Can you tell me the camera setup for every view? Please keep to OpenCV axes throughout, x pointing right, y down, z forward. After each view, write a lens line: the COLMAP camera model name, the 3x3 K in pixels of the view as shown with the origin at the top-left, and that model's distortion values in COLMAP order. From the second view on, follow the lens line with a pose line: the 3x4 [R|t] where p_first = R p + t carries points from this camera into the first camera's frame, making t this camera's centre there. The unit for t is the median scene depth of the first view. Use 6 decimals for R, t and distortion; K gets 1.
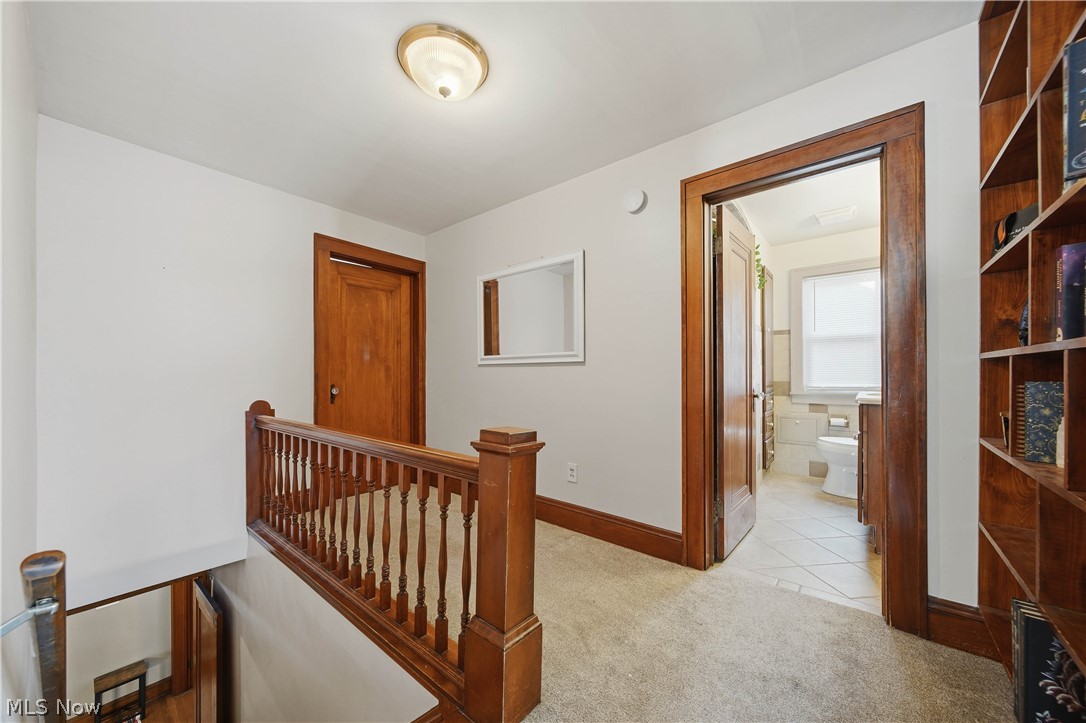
lens RADIAL K [[391.8, 0, 541.0], [0, 391.8, 368.3], [0, 0, 1]] dist [0.001378, 0.000015]
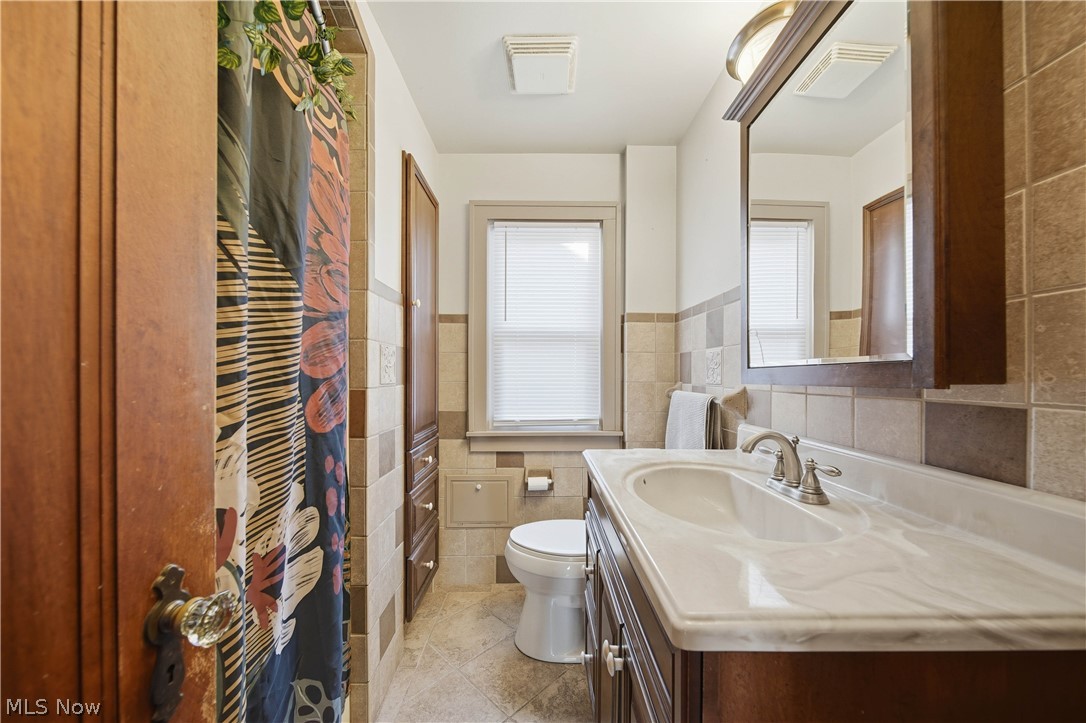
lens RADIAL K [[391.8, 0, 541.0], [0, 391.8, 368.3], [0, 0, 1]] dist [0.001378, 0.000015]
pose [[0.768545, 0.008175, 0.639744, 0.378514], [-0.006204, 0.999967, -0.005325, -0.023691], [-0.639766, 0.000123, 0.768570, 0.536165]]
